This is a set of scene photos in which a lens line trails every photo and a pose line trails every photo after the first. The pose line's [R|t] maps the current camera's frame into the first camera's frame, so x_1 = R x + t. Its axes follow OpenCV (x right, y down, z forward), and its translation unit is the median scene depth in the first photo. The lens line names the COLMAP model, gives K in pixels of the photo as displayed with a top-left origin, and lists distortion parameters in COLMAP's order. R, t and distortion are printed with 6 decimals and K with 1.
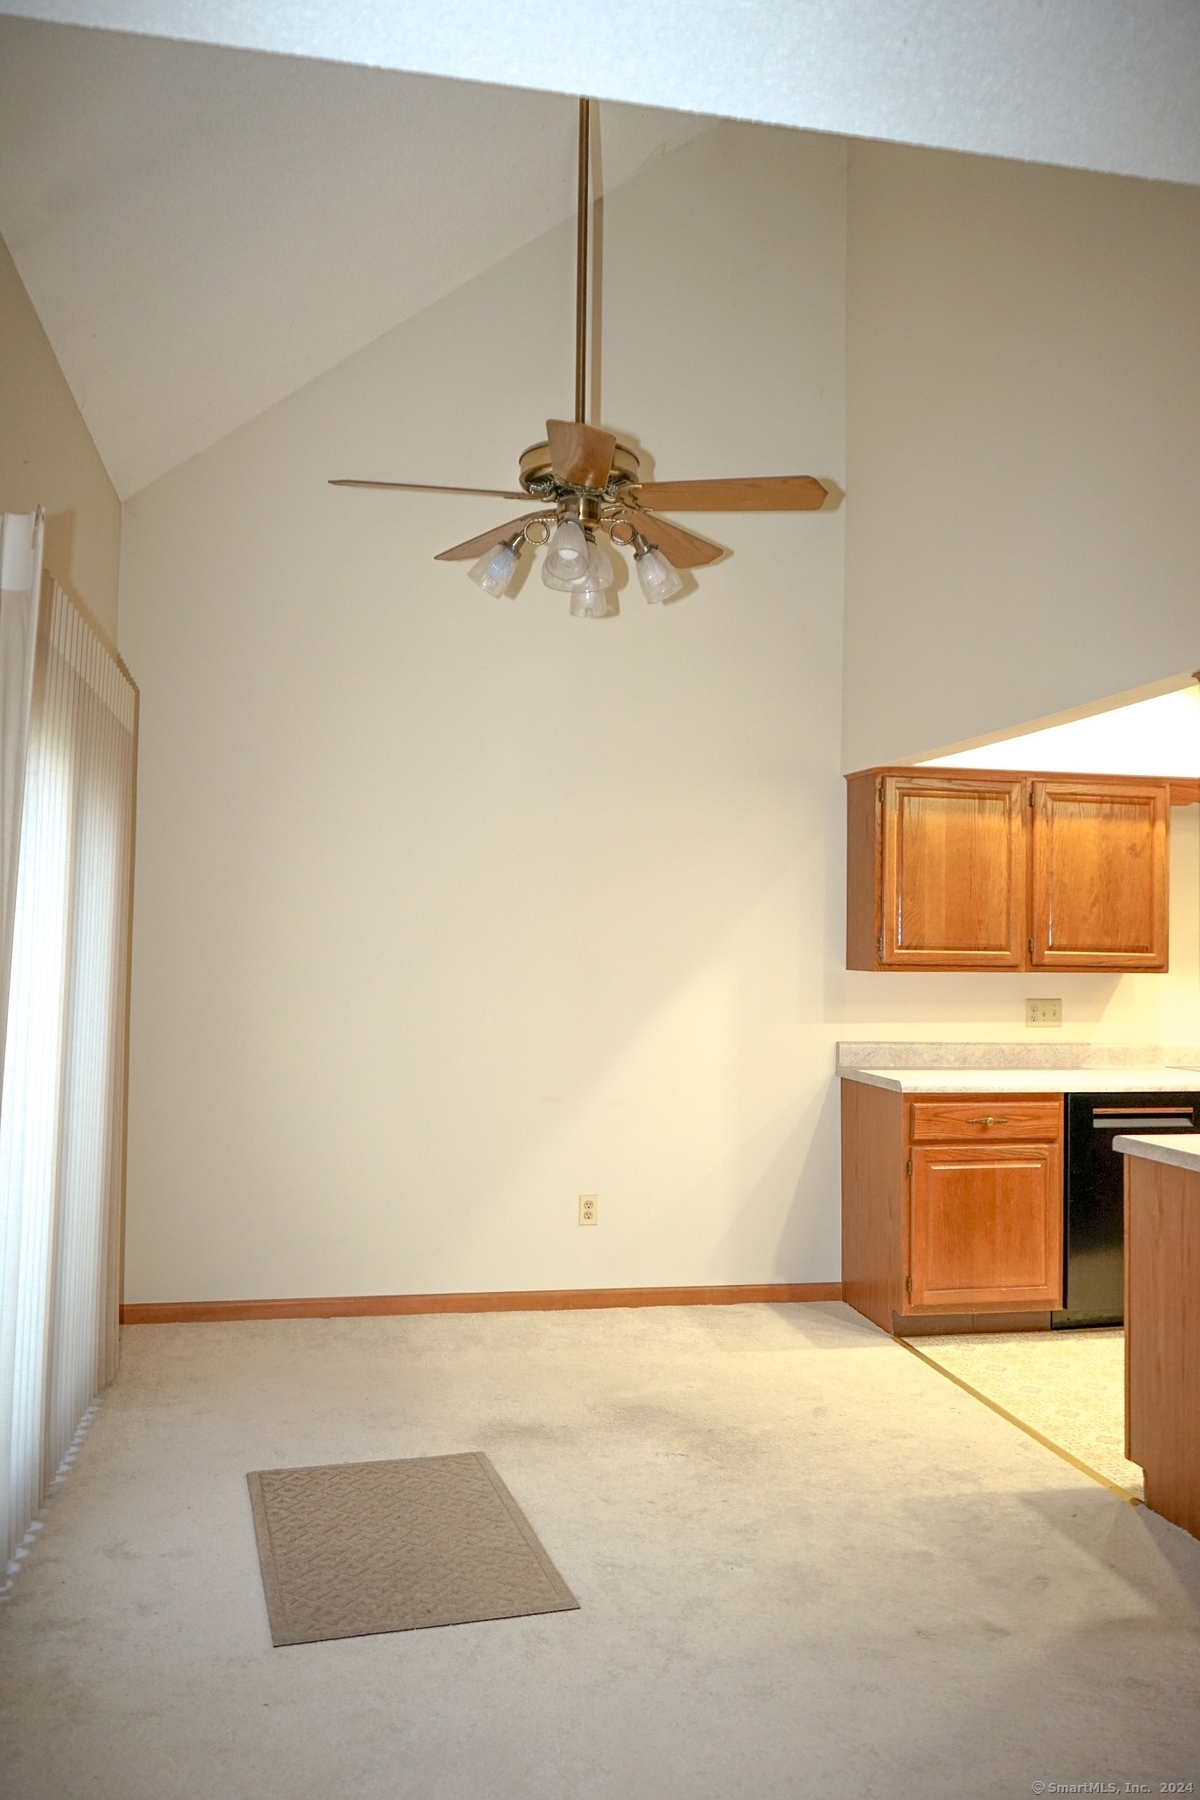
lens RADIAL K [[1447.7, 0, 627.7], [0, 1447.7, 899.1], [0, 0, 1]] dist [0.003134, 0.001284]
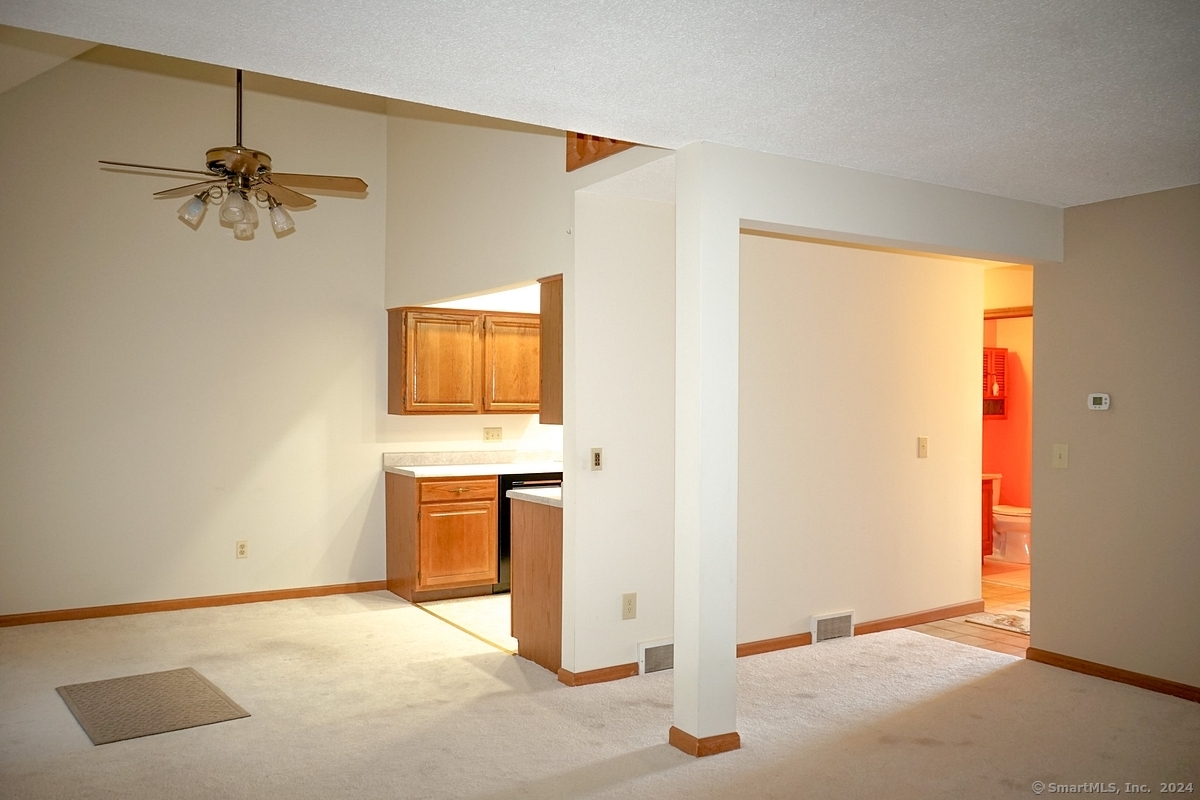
lens RADIAL K [[960.1, 0, 602.8], [0, 960.1, 409.0], [0, 0, 1]] dist [-0.005821, 0.002967]
pose [[0.939283, -0.011076, 0.342963, -0.013950], [-0.005267, 0.998896, 0.046683, -0.018705], [-0.343102, -0.045655, 0.938188, -0.280463]]
